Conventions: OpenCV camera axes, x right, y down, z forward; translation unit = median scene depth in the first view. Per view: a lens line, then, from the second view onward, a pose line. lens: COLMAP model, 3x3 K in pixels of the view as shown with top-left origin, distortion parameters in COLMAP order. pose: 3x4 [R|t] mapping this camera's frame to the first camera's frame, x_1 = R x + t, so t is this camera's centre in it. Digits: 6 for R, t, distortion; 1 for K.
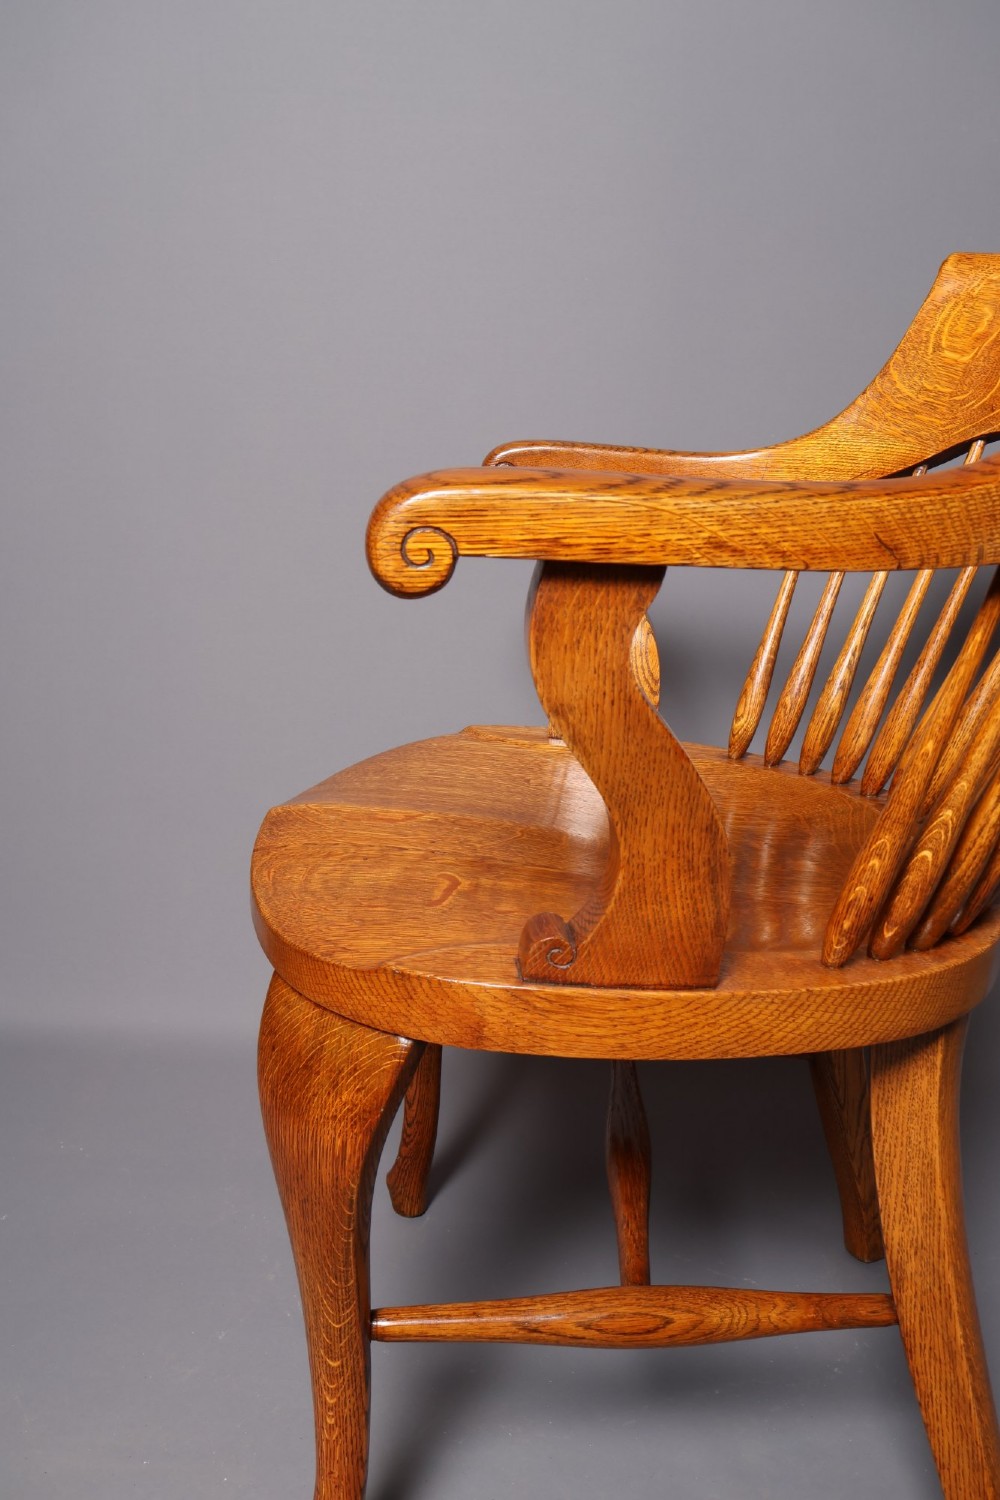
lens RADIAL K [[1258.6, 0, 500.0], [0, 1258.6, 750.0], [0, 0, 1]] dist [-0.004140, 0.003002]
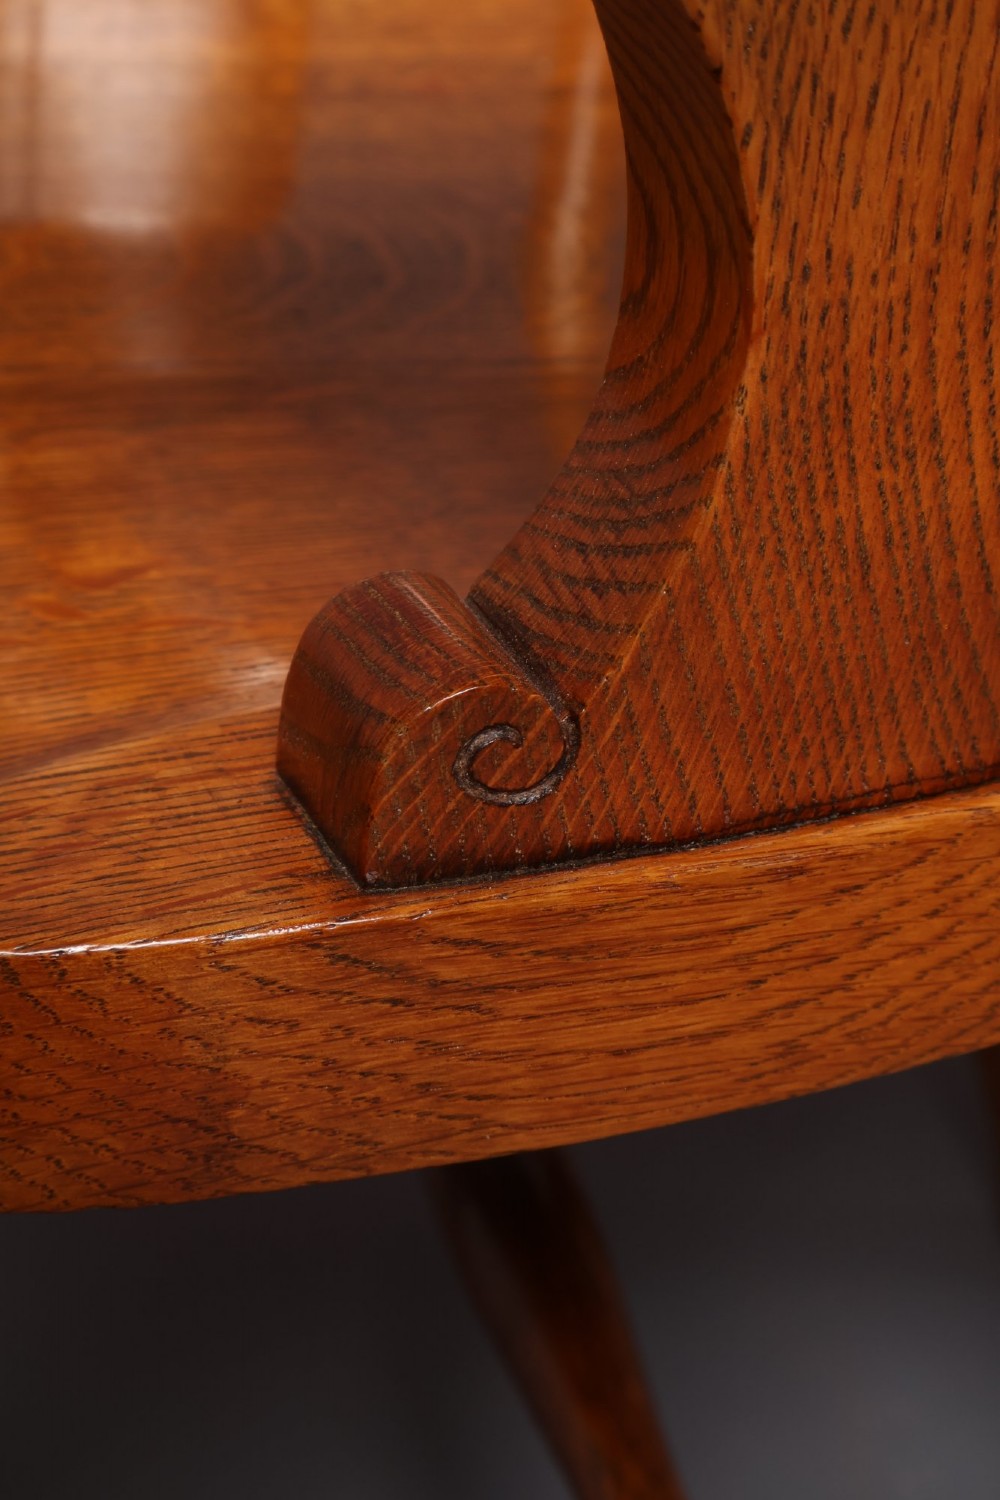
lens RADIAL K [[2971.7, 0, 525.9], [0, 2971.7, 772.0], [0, 0, 1]] dist [-0.004834, 0.044293]
pose [[0.948650, -0.201965, 0.243463, -0.081562], [0.134556, 0.954187, 0.267249, 0.020501], [-0.286284, -0.220766, 0.932365, 0.478554]]
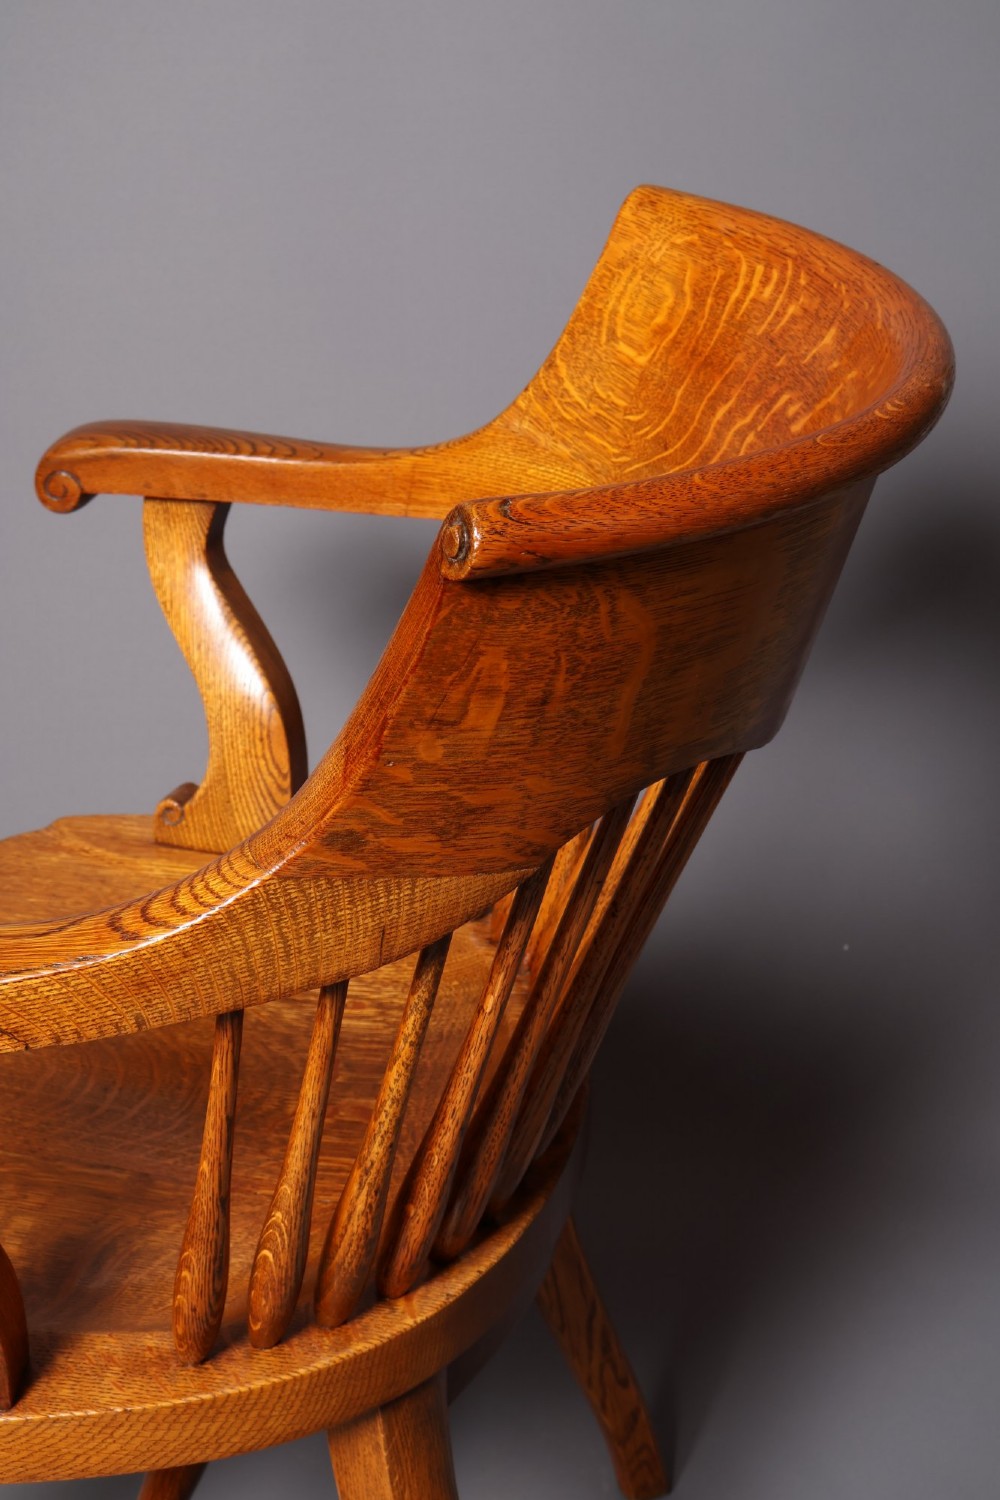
lens RADIAL K [[2040.3, 0, 506.9], [0, 2040.3, 759.1], [0, 0, 1]] dist [0.006338, -0.006571]
pose [[0.993601, -0.006333, -0.112766, 0.654111], [0.027892, 0.981261, 0.190652, -0.484293], [0.109445, -0.192578, 0.975159, -0.205940]]
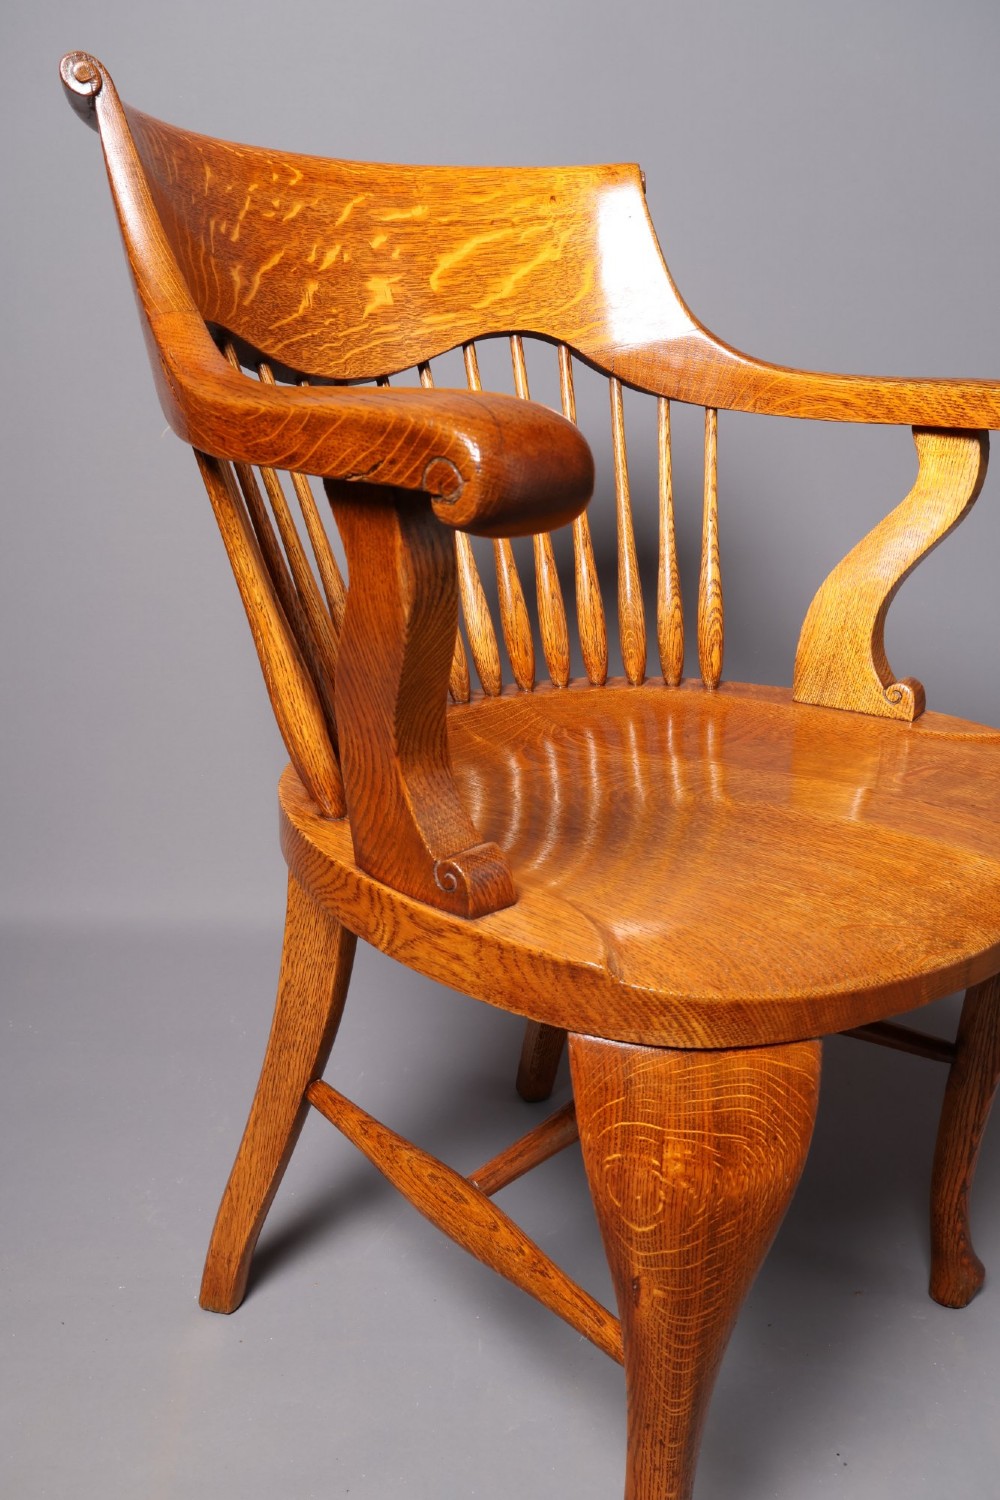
lens RADIAL K [[1252.6, 0, 505.0], [0, 1252.6, 749.2], [0, 0, 1]] dist [-0.007983, 0.003165]
pose [[-0.794464, -0.252009, 0.552556, -0.447012], [0.099300, 0.843693, 0.527562, -0.653199], [-0.599138, 0.473998, -0.645259, 2.341337]]
